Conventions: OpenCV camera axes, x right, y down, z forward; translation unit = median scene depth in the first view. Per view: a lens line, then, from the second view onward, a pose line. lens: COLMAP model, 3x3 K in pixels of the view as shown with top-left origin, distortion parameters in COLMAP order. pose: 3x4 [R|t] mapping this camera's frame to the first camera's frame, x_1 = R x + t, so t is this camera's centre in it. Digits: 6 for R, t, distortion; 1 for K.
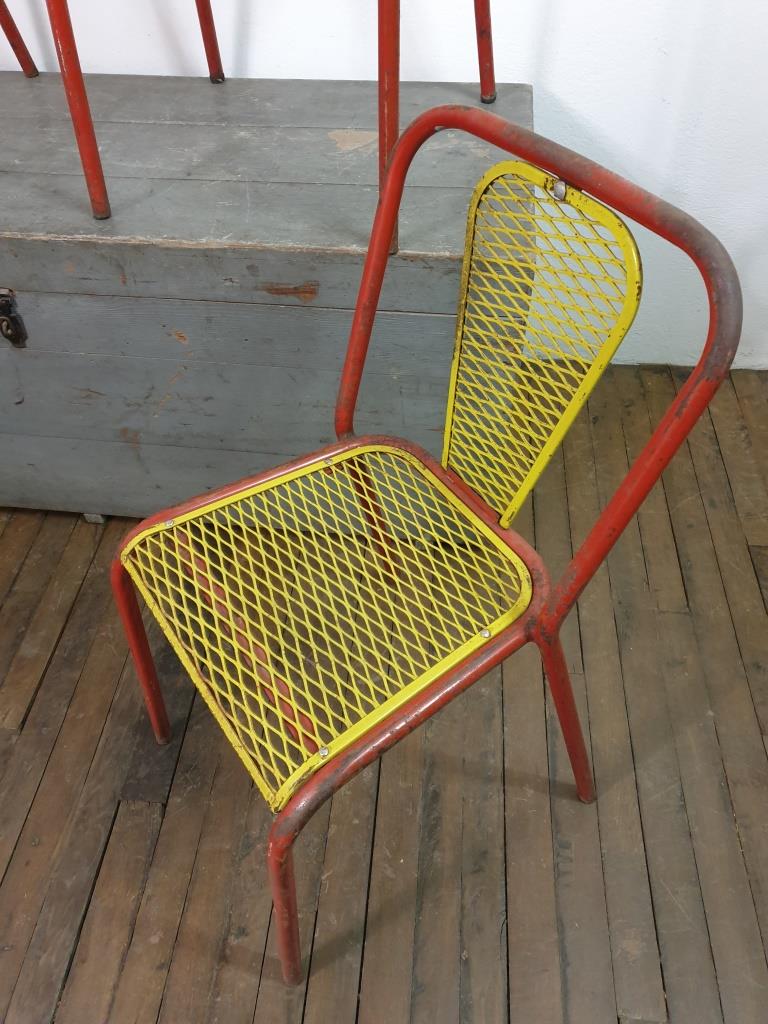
lens RADIAL K [[801.5, 0, 384.0], [0, 801.5, 512.0], [0, 0, 1]] dist [0.031862, -0.000454]
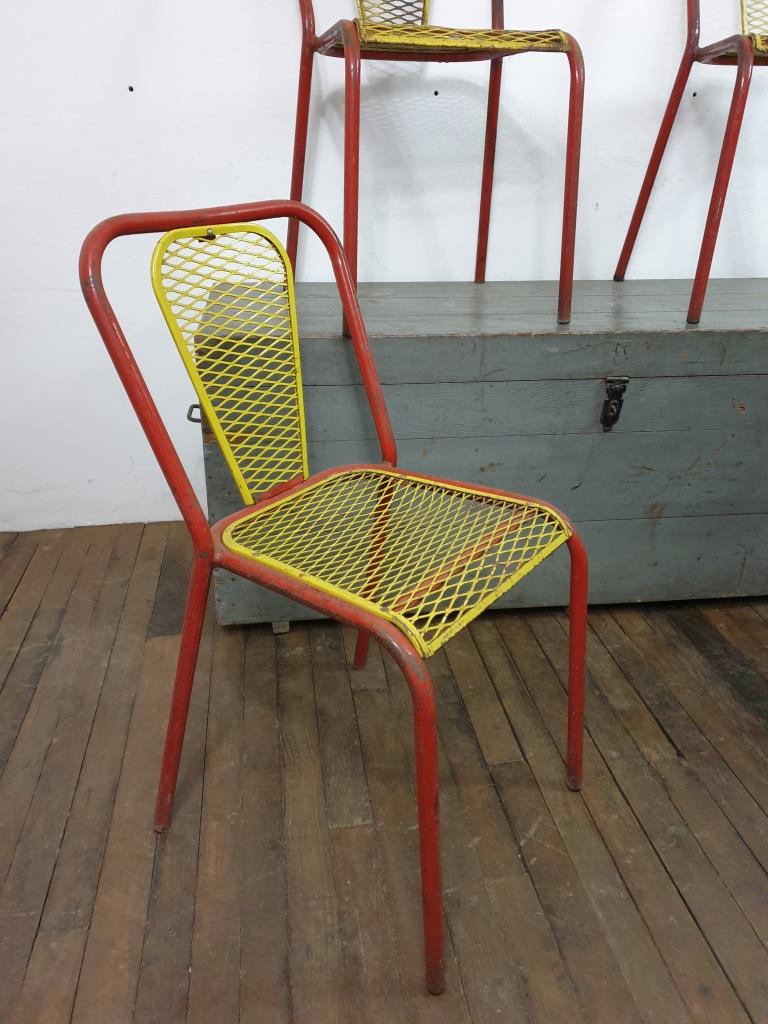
lens RADIAL K [[793.2, 0, 396.0], [0, 793.2, 522.9], [0, 0, 1]] dist [0.058972, -0.002663]
pose [[0.967572, -0.073667, 0.241615, -1.176886], [0.160300, 0.918312, -0.361950, 0.348656], [-0.195215, 0.388943, 0.900341, 0.016475]]
